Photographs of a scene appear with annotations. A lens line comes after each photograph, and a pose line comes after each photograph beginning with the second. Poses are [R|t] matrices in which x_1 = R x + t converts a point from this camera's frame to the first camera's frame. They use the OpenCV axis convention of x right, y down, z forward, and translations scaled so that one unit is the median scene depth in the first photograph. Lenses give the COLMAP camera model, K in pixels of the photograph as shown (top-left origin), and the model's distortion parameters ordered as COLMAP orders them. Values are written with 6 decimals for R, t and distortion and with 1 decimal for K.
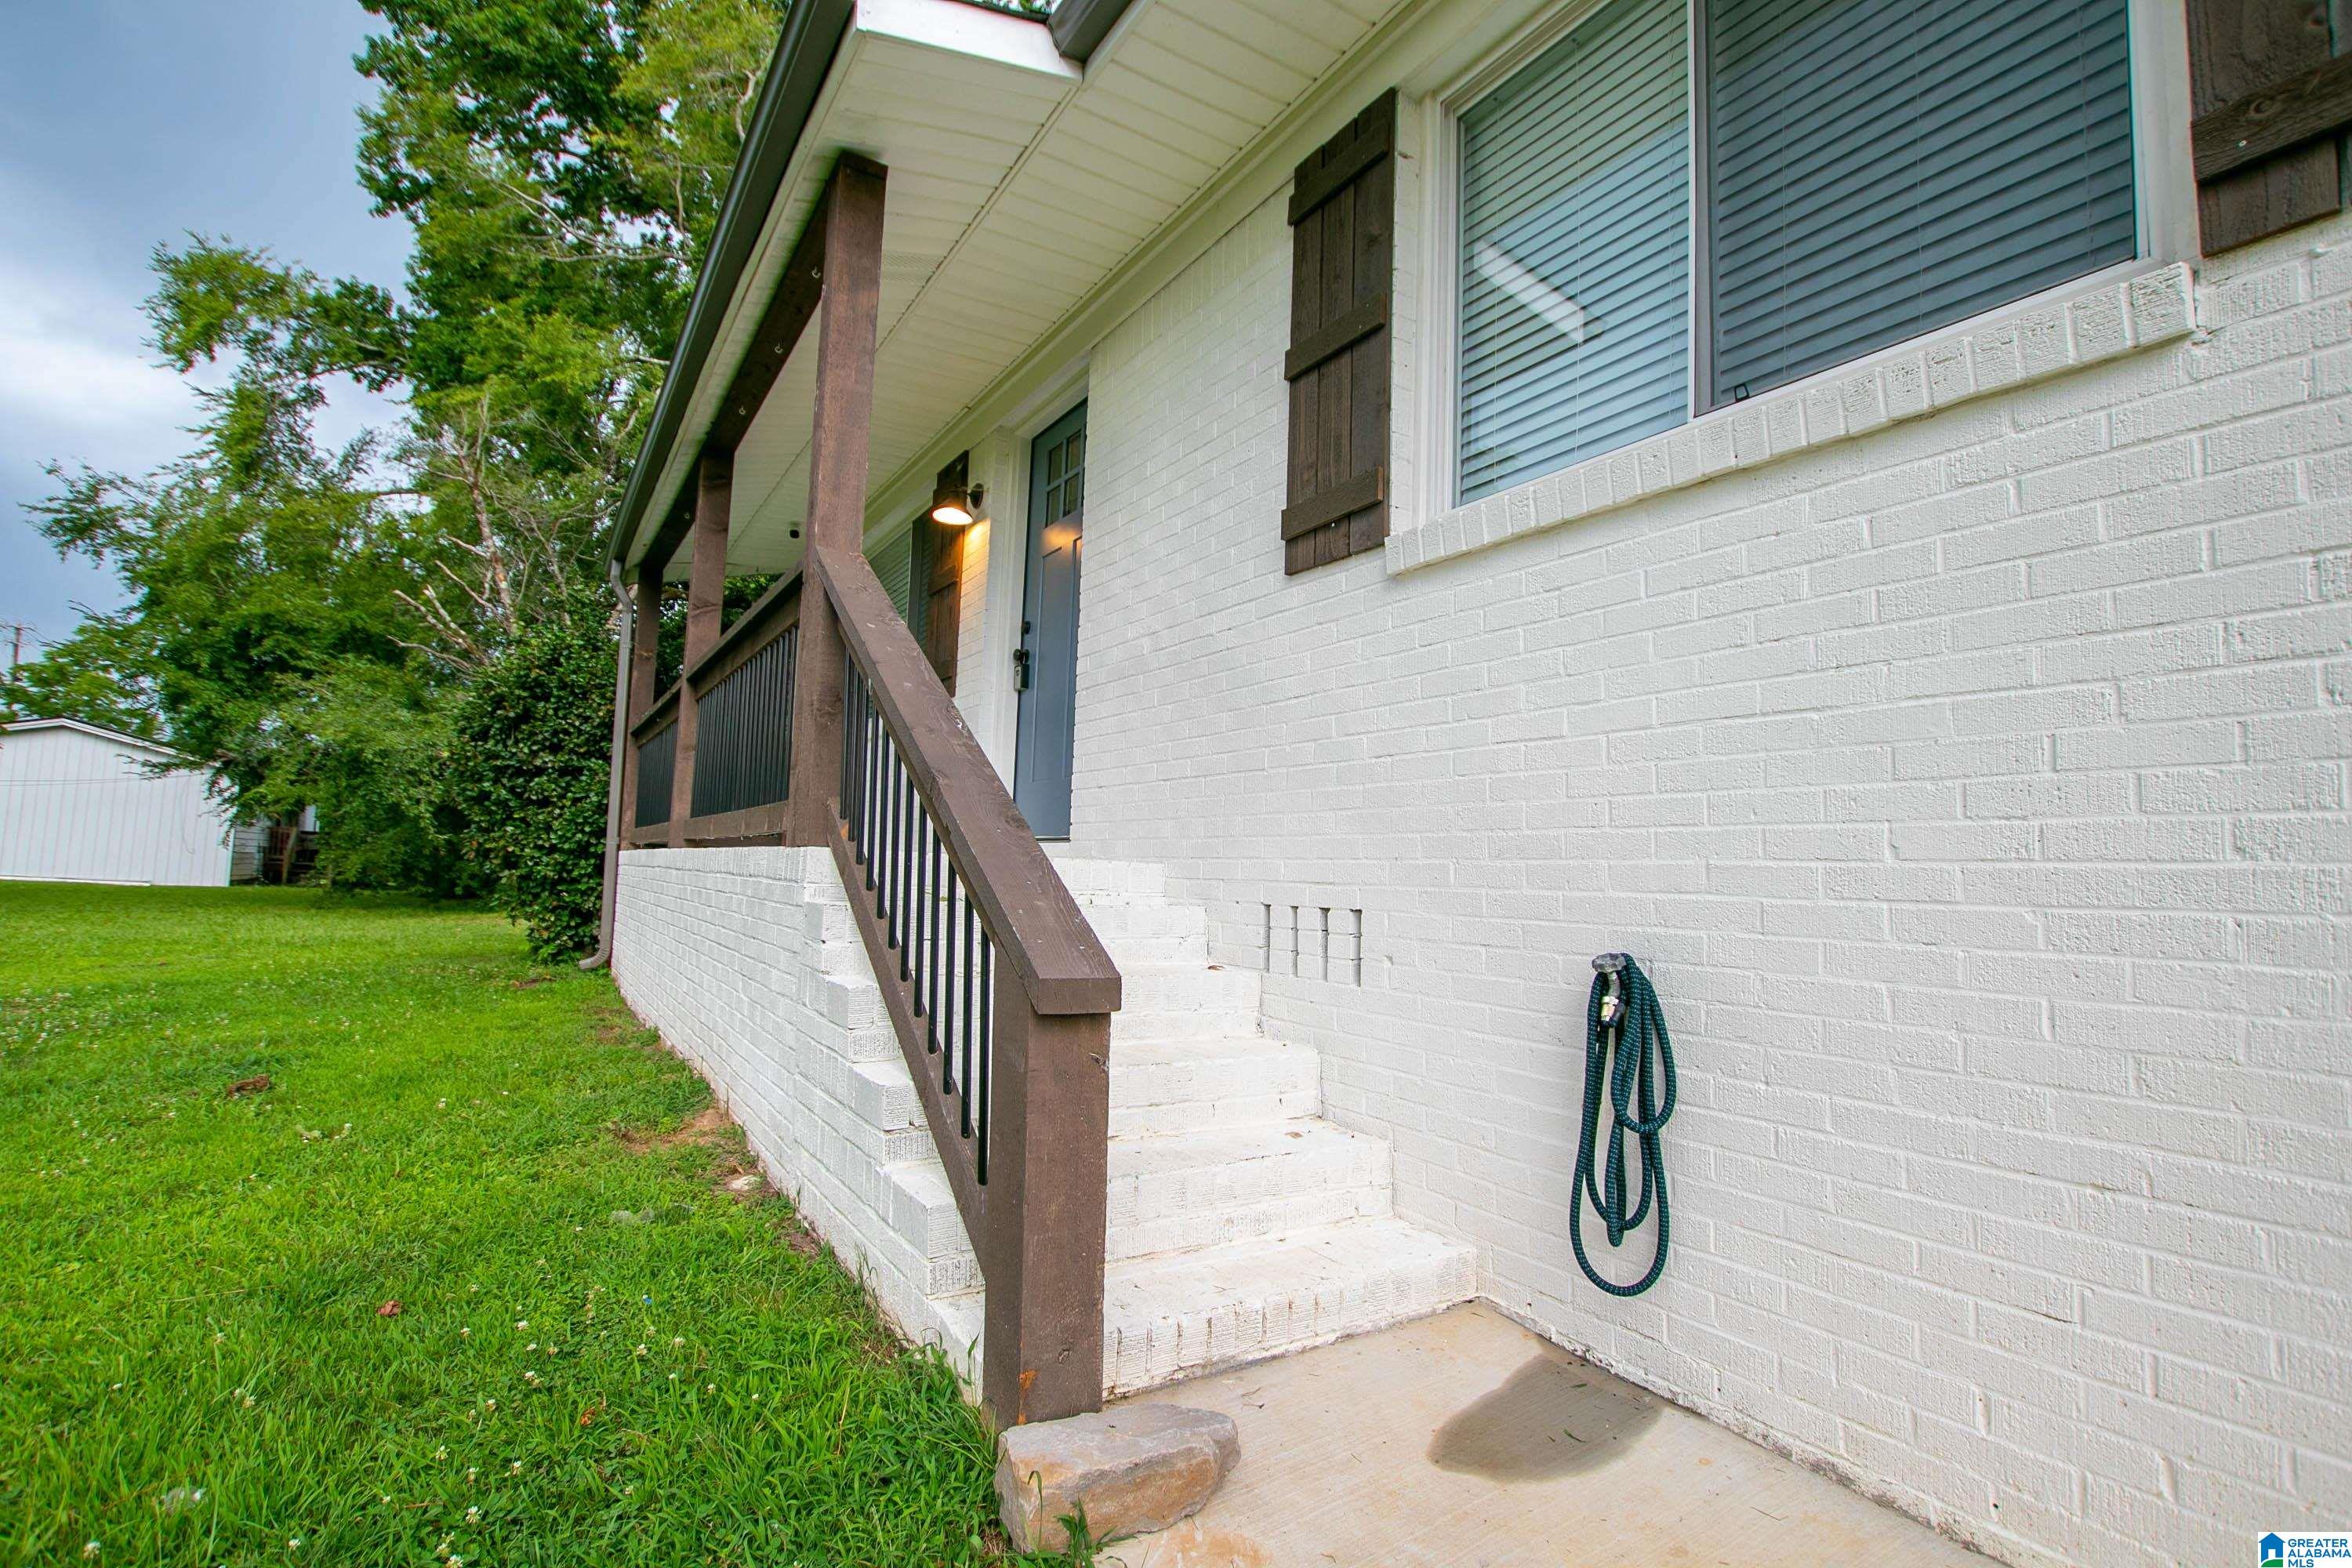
lens RADIAL K [[1079.7, 0, 1176.0], [0, 1079.7, 784.0], [0, 0, 1]] dist [-0.026115, -0.000291]
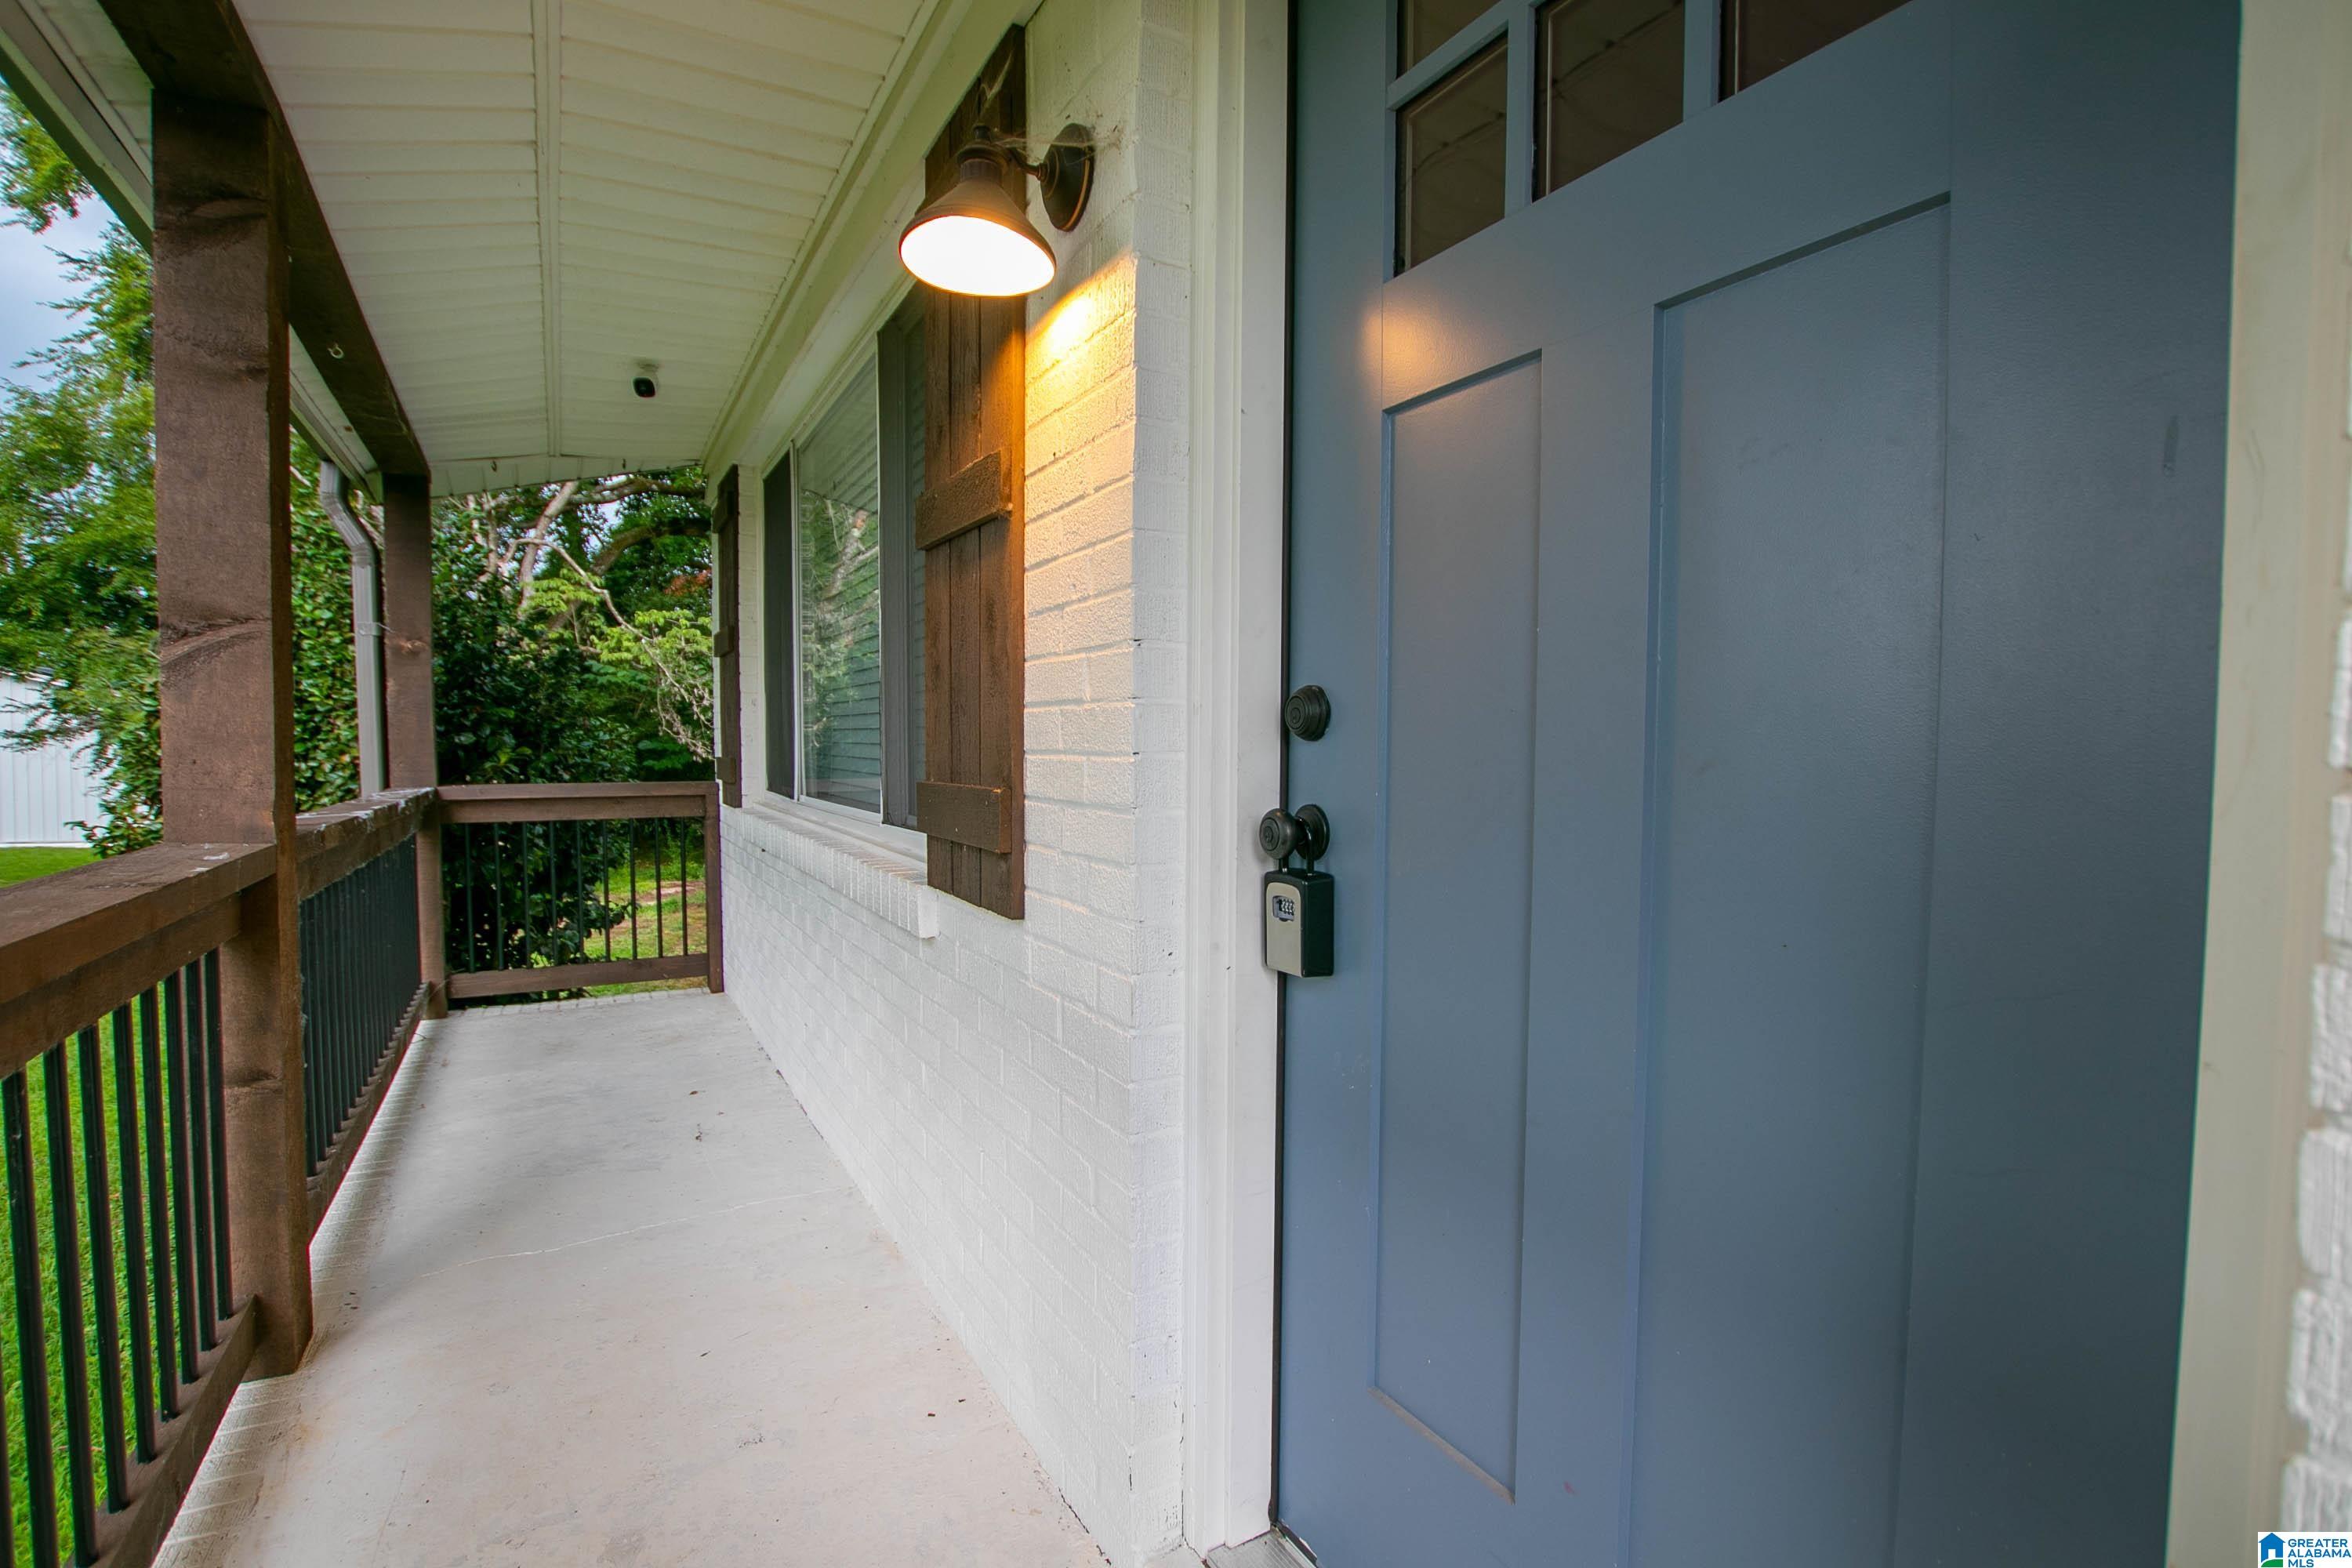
lens RADIAL K [[1103.5, 0, 1169.5], [0, 1103.5, 771.3], [0, 0, 1]] dist [-0.056584, 0.023491]
pose [[0.998023, -0.030652, -0.054870, -0.052658], [0.036700, 0.992934, 0.112849, -0.054208], [0.051024, -0.114640, 0.992096, 0.253980]]
